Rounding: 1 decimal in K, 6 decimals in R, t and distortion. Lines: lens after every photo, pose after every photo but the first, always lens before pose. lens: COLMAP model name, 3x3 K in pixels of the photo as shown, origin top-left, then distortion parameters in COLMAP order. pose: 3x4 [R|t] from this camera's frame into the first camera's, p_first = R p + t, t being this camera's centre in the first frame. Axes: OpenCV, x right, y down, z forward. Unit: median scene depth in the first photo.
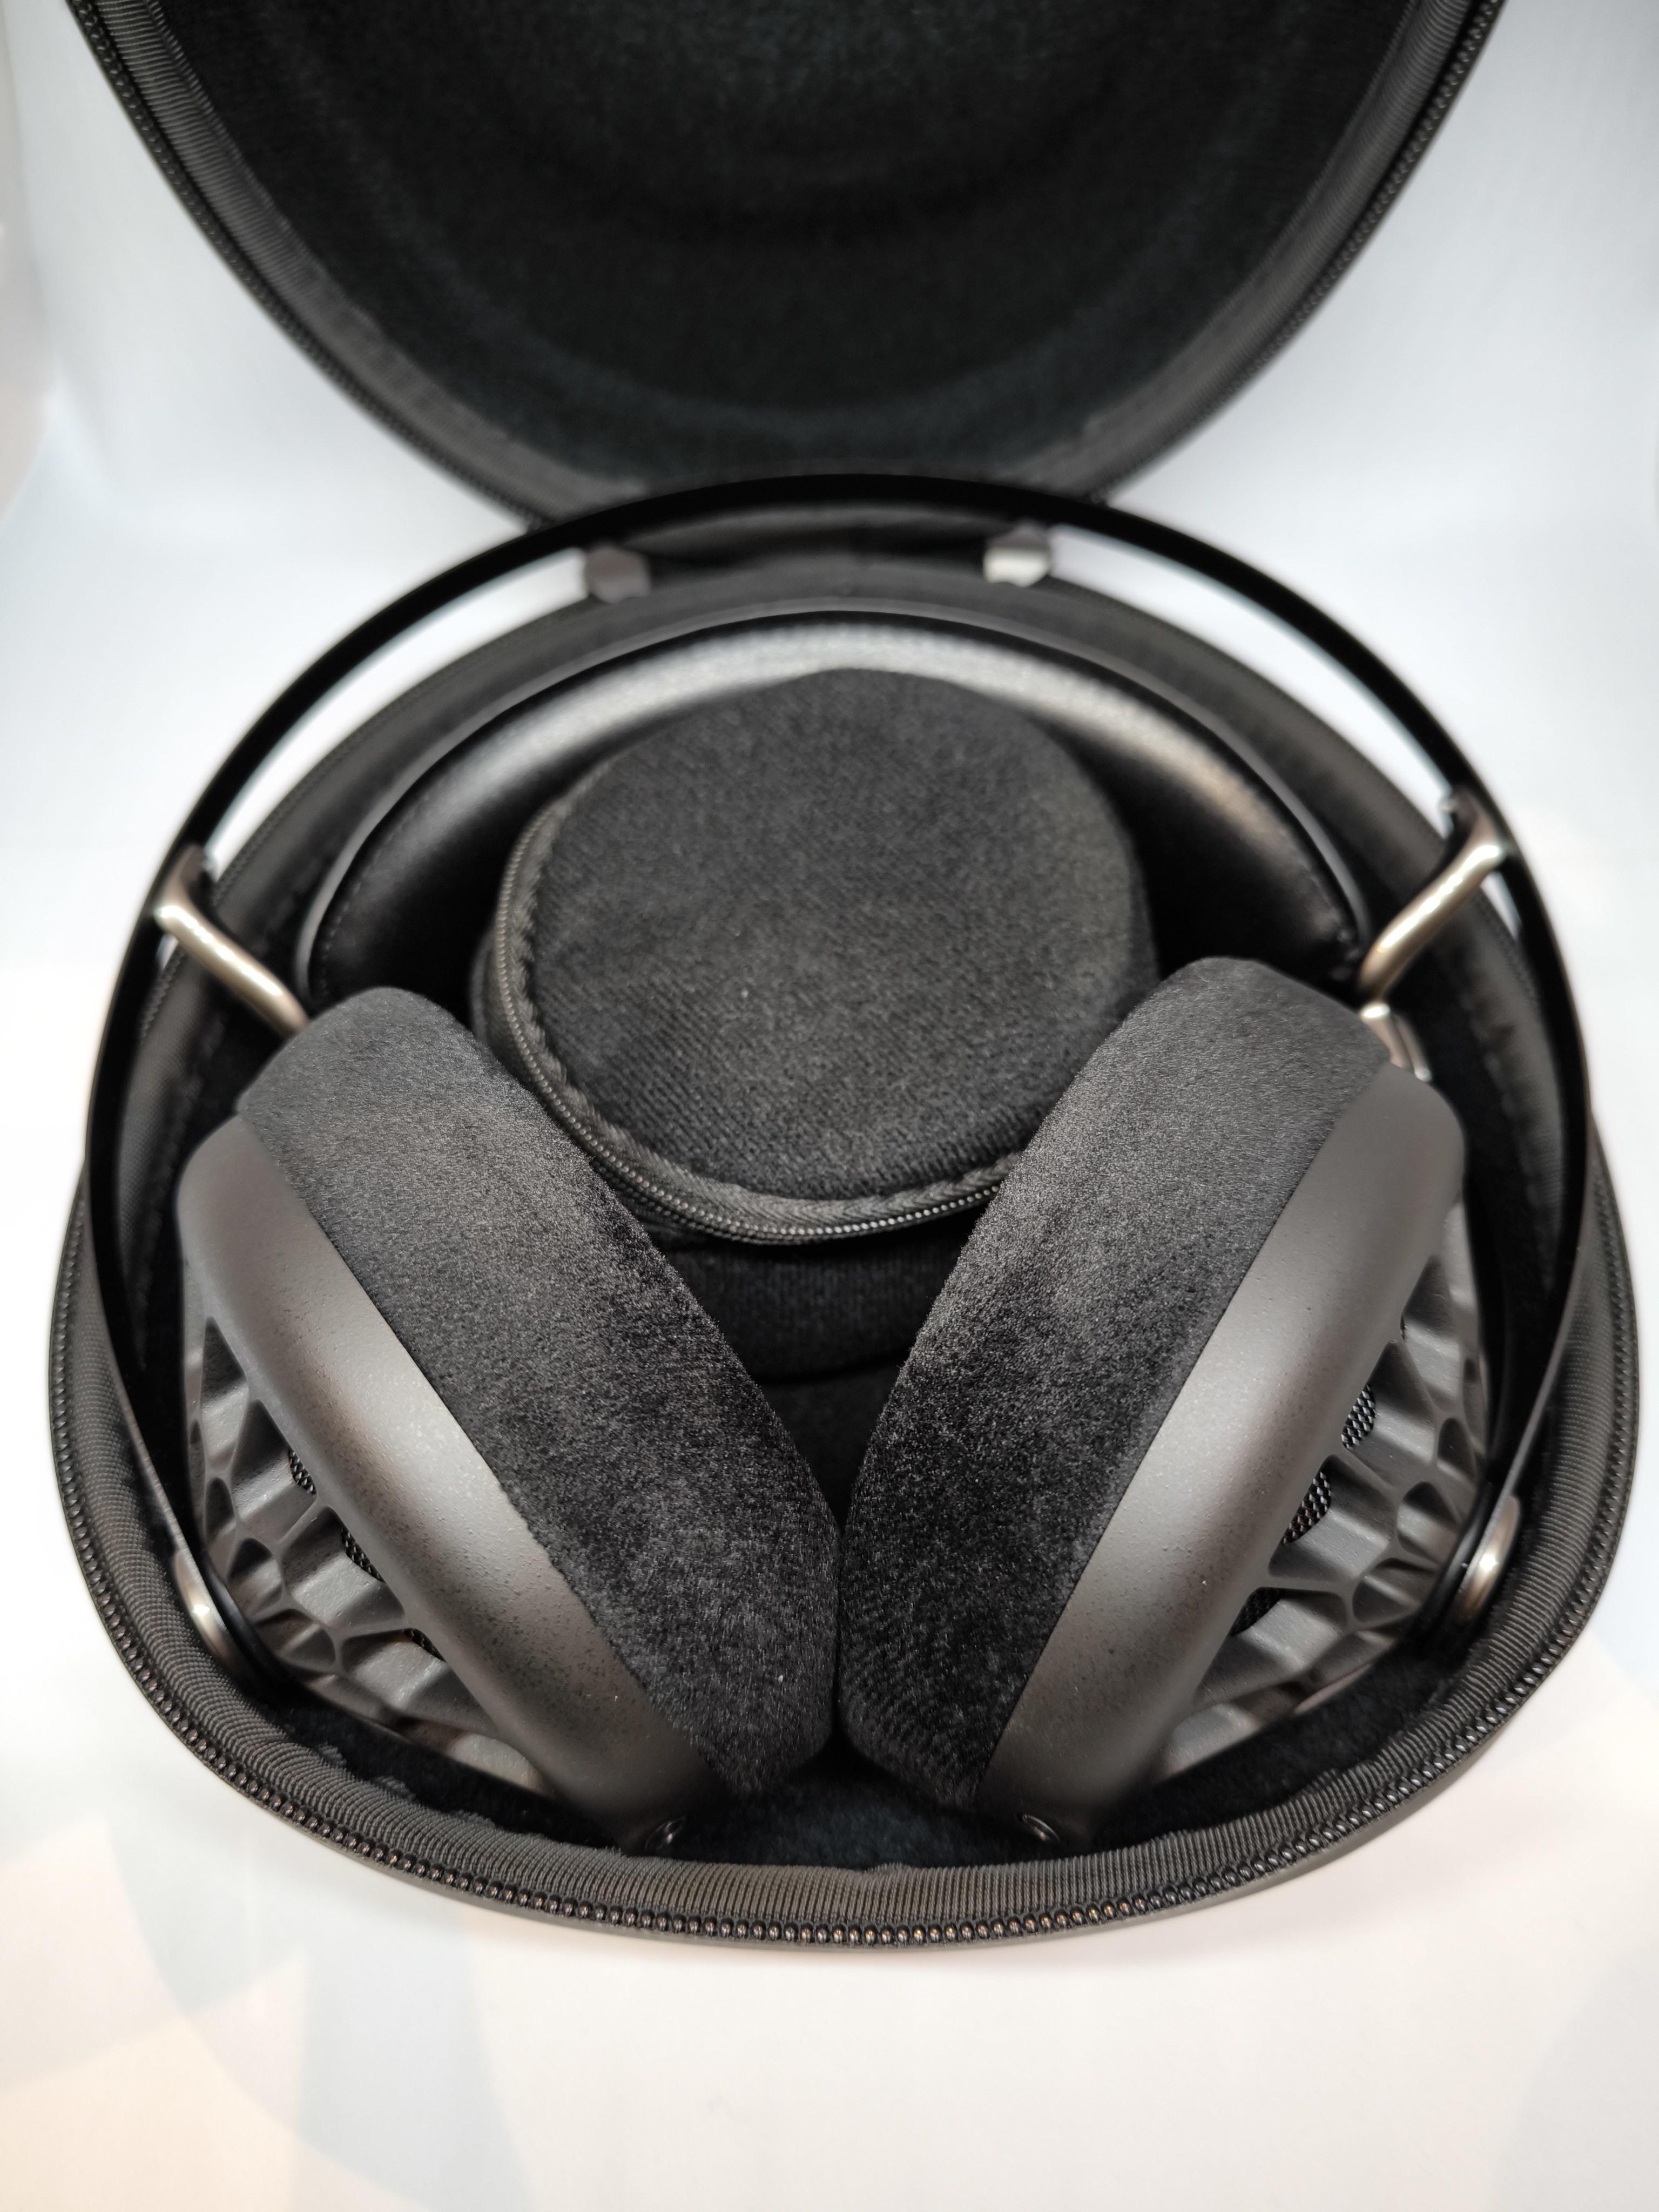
lens RADIAL K [[1666.3, 0, 834.5], [0, 1666.3, 1120.8], [0, 0, 1]] dist [-0.048522, 0.017458]
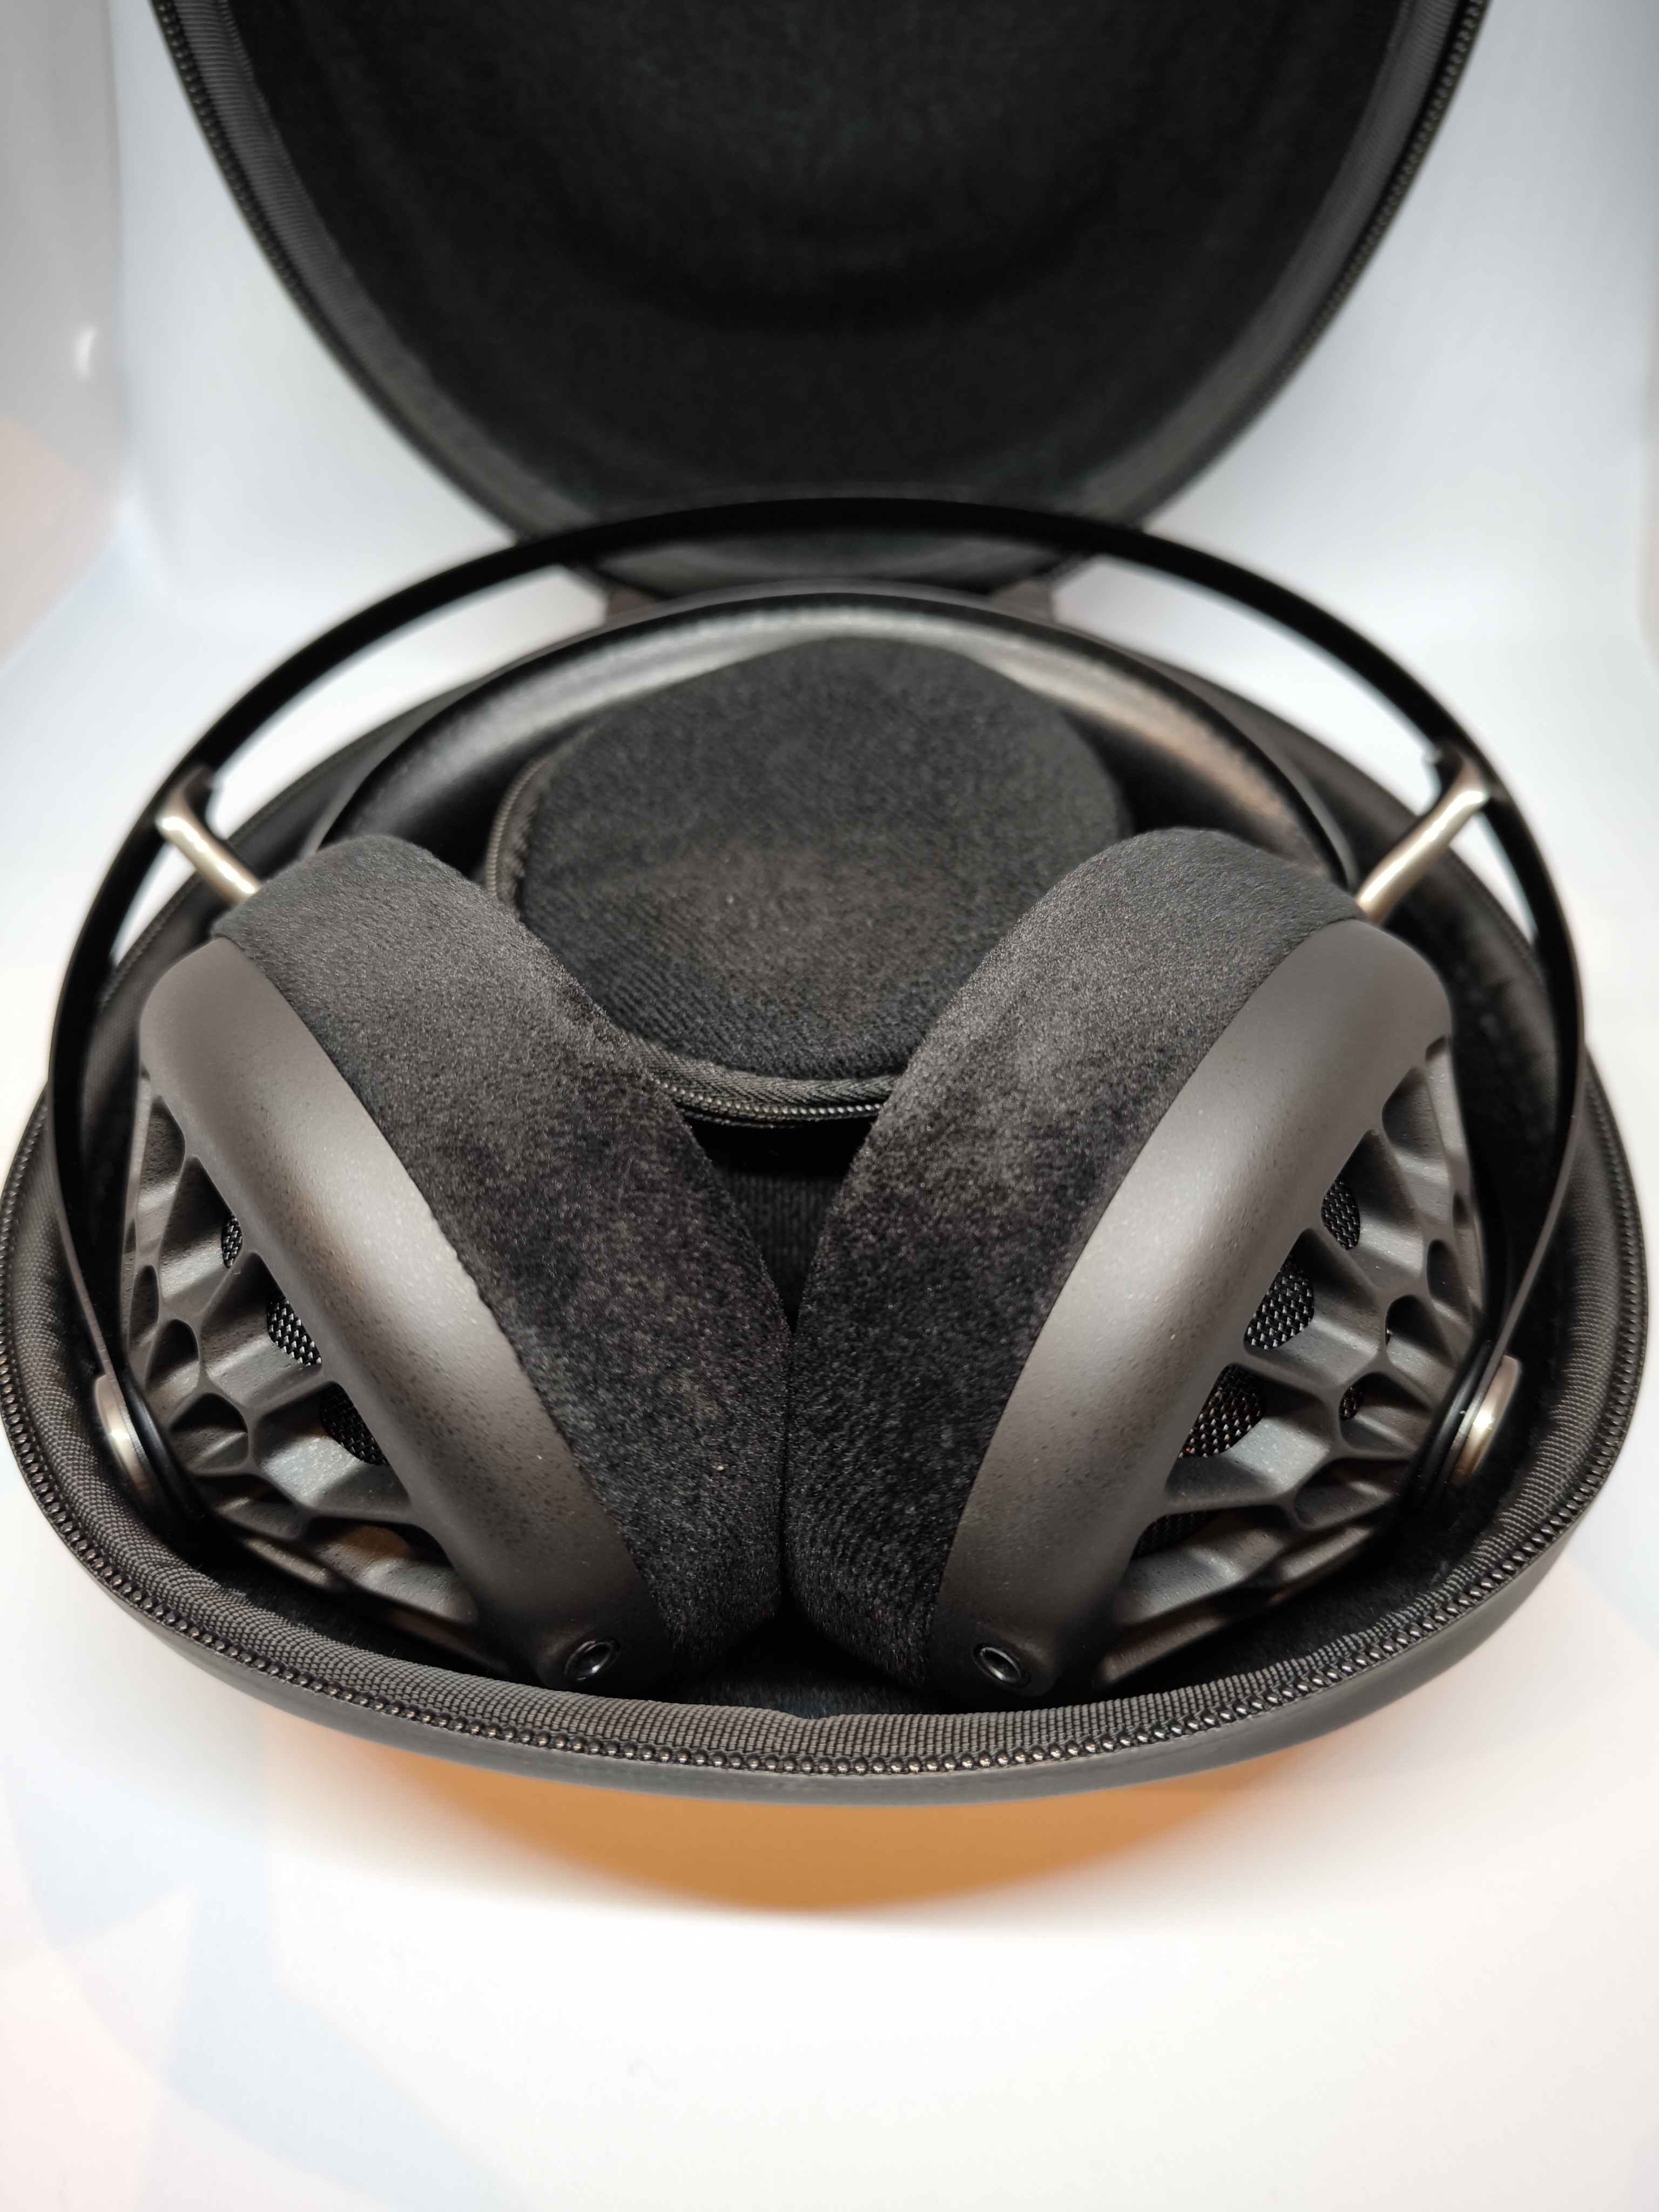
lens RADIAL K [[1666.3, 0, 831.7], [0, 1666.3, 1079.7], [0, 0, 1]] dist [-0.048522, 0.017458]
pose [[0.999339, 0.030898, -0.019138, 0.038883], [-0.033863, 0.982801, -0.181536, 0.274251], [0.013200, 0.182064, 0.983198, 0.044625]]
